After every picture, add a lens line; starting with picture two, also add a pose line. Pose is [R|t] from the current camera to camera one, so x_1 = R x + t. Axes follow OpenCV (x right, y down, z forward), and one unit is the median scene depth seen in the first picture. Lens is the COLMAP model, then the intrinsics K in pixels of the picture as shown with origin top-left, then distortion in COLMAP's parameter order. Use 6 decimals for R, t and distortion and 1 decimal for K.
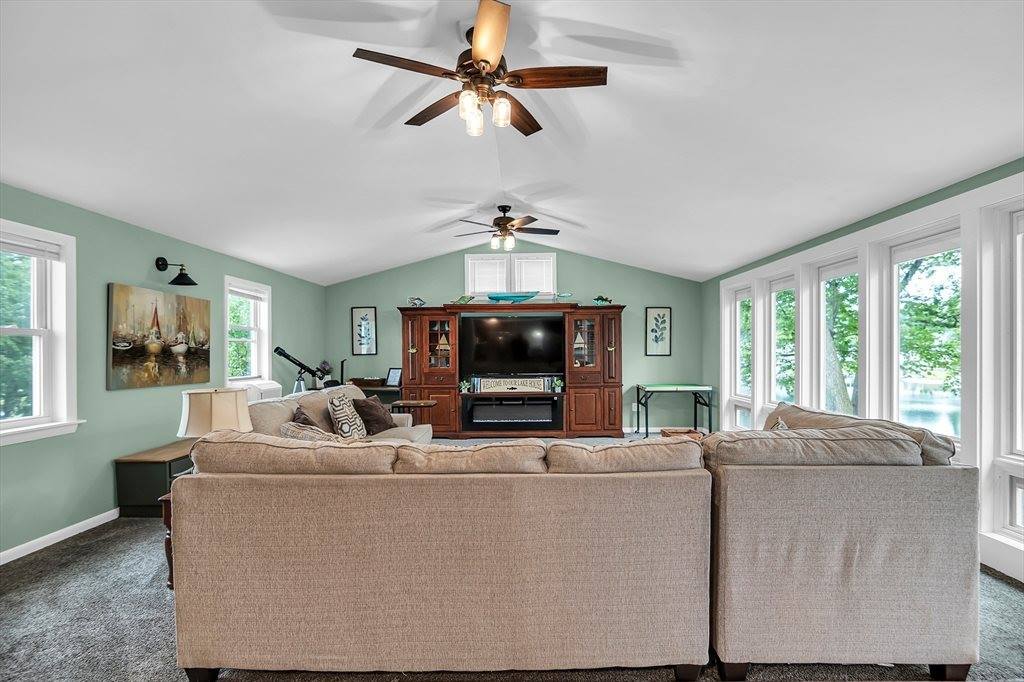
lens RADIAL K [[513.6, 0, 502.4], [0, 513.6, 360.2], [0, 0, 1]] dist [-0.034806, 0.002202]
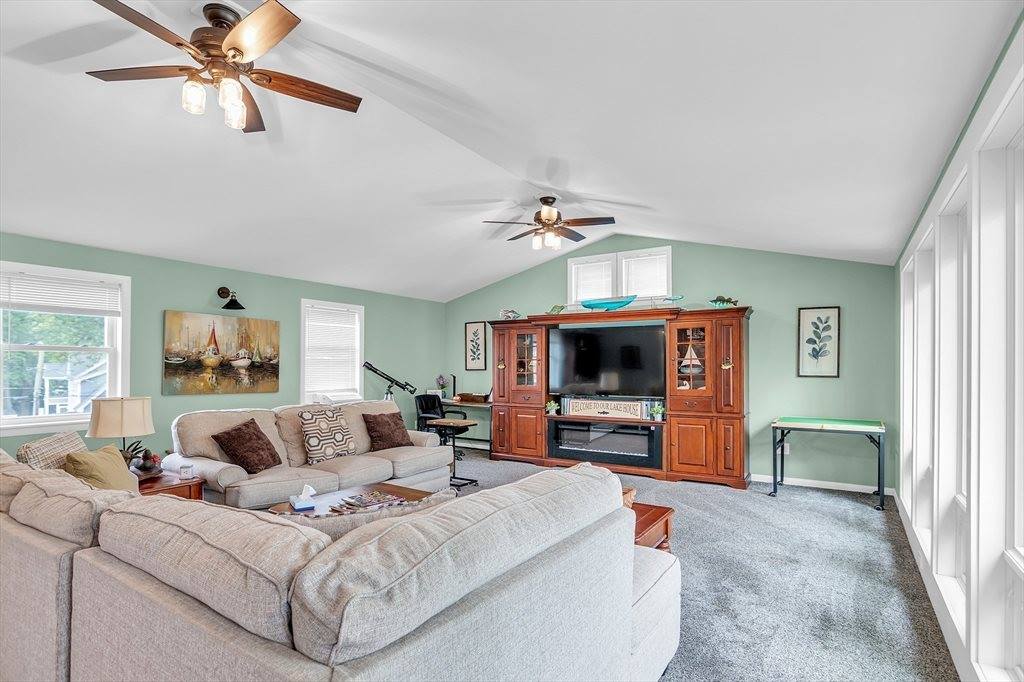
lens RADIAL K [[513.6, 0, 488.4], [0, 513.6, 368.7], [0, 0, 1]] dist [-0.034806, 0.002202]
pose [[0.844431, 0.011763, -0.535535, 0.315675], [-0.019098, 0.999784, -0.008153, -0.006610], [0.535323, 0.017112, 0.844474, 0.194096]]
